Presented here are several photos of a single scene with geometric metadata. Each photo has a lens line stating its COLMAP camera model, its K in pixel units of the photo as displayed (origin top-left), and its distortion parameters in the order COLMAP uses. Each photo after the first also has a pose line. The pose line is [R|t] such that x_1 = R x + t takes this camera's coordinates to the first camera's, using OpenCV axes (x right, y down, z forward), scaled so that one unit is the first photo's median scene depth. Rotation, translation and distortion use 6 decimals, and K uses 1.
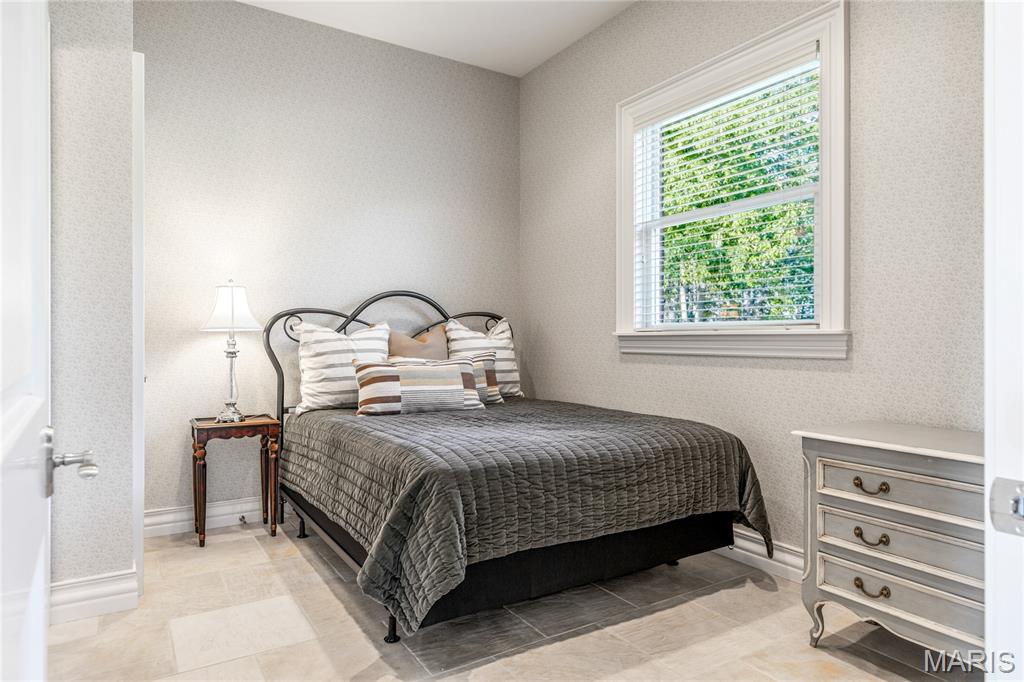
lens RADIAL K [[611.7, 0, 512.0], [0, 611.7, 341.0], [0, 0, 1]] dist [-0.000756, -0.000076]
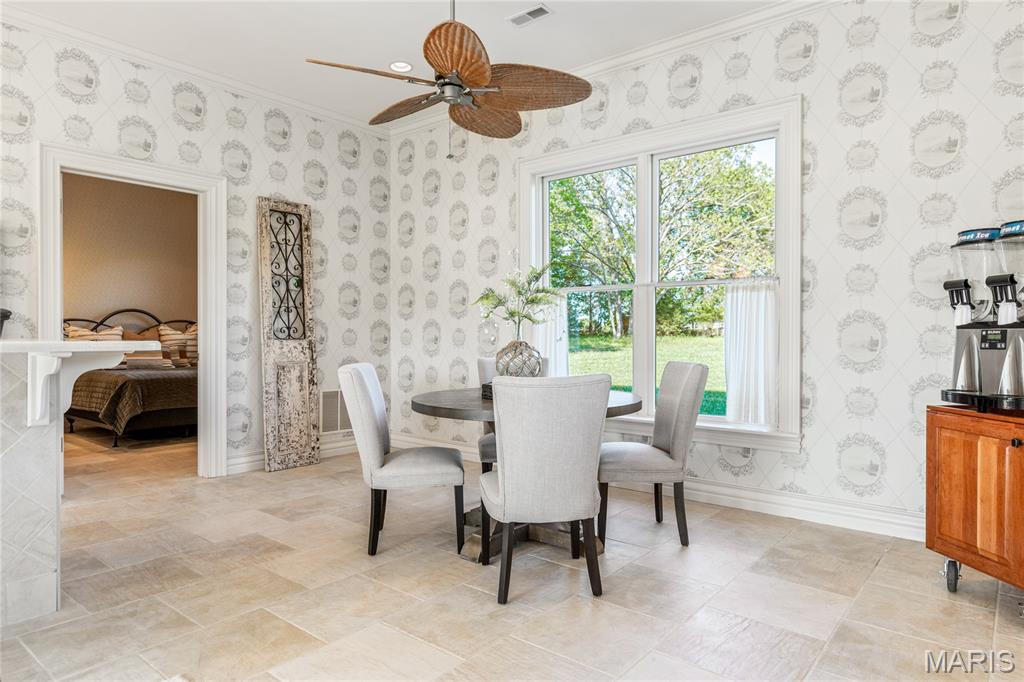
lens RADIAL K [[620.9, 0, 517.0], [0, 620.9, 340.2], [0, 0, 1]] dist [0.003271, -0.003102]
pose [[0.948837, -0.001472, 0.315762, 0.353840], [0.000232, 0.999992, 0.003964, 0.006635], [-0.315765, -0.003688, 0.948830, -1.230557]]
